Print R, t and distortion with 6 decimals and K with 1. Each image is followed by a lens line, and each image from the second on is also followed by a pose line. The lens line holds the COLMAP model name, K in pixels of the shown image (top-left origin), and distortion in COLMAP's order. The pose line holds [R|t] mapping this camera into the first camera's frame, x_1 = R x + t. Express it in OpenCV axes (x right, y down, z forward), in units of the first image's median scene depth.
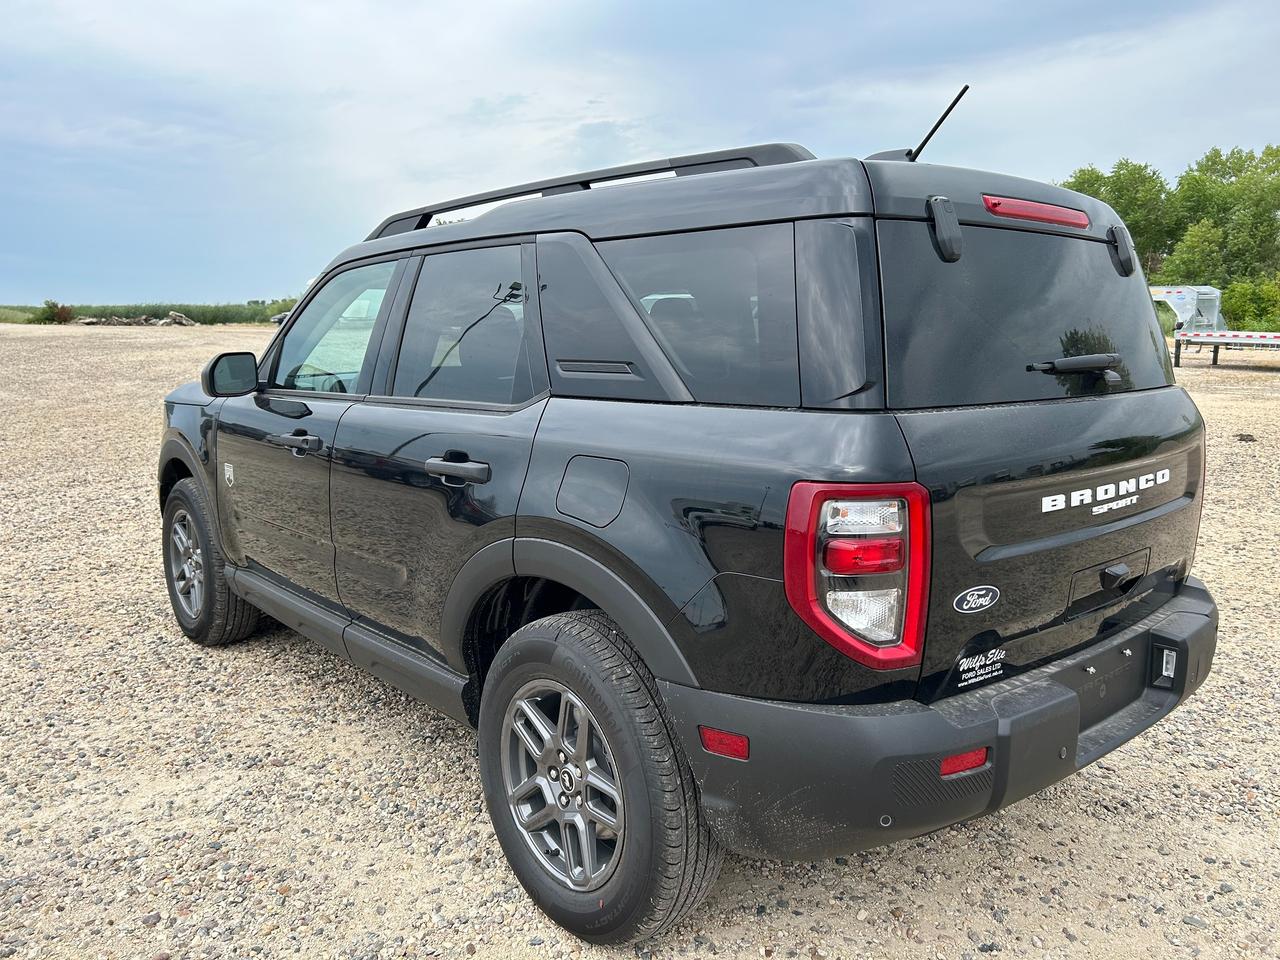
lens RADIAL K [[1003.6, 0, 633.2], [0, 1003.6, 491.8], [0, 0, 1]] dist [0.023902, -0.014206]
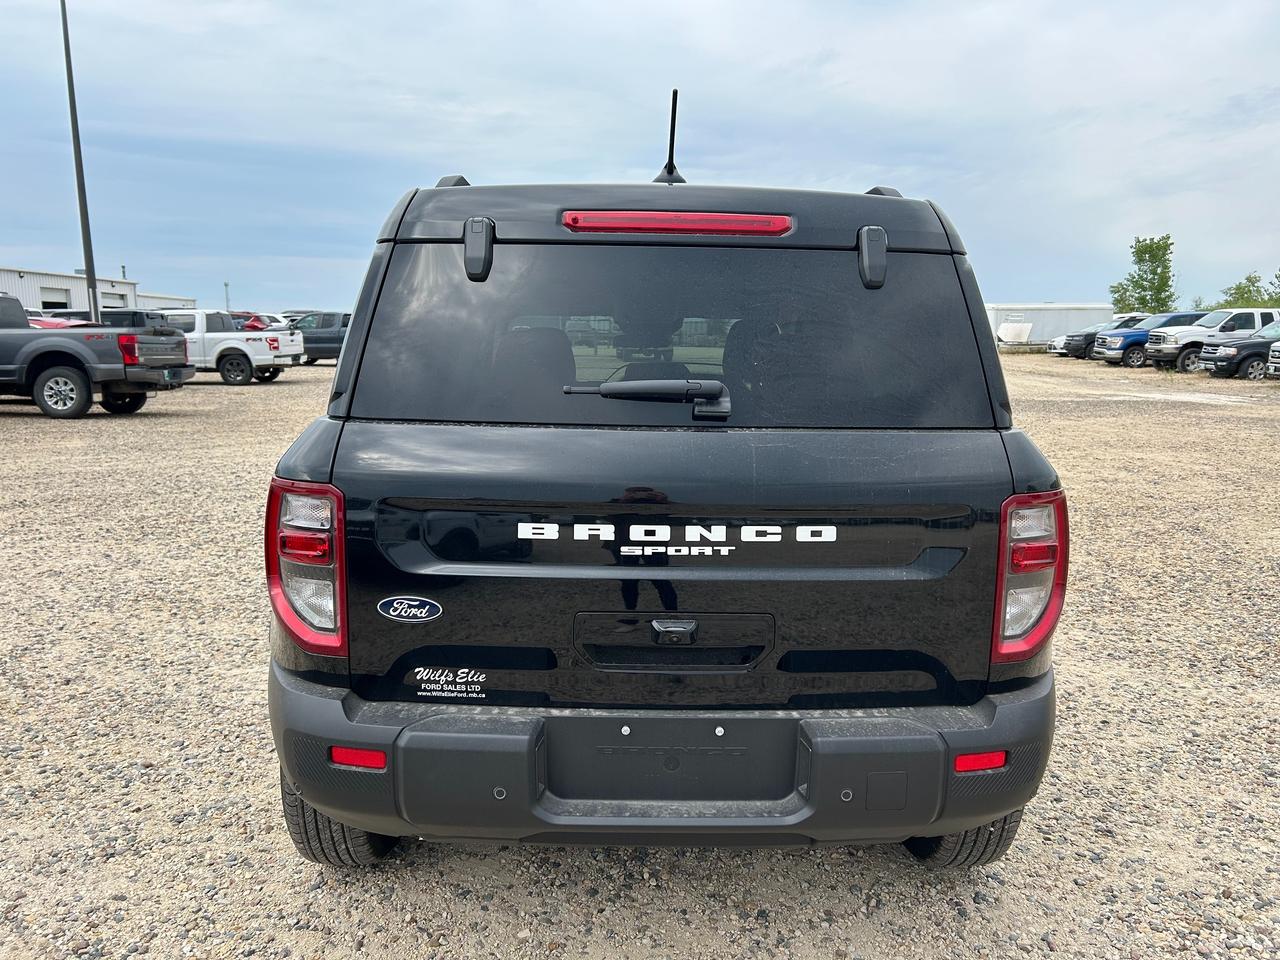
lens RADIAL K [[1003.6, 0, 636.0], [0, 1003.6, 475.7], [0, 0, 1]] dist [0.023902, -0.014206]
pose [[0.769078, 0.093399, -0.632294, 1.056059], [-0.118375, 0.992965, 0.002692, -0.053212], [0.628098, 0.072777, 0.774723, 0.311731]]
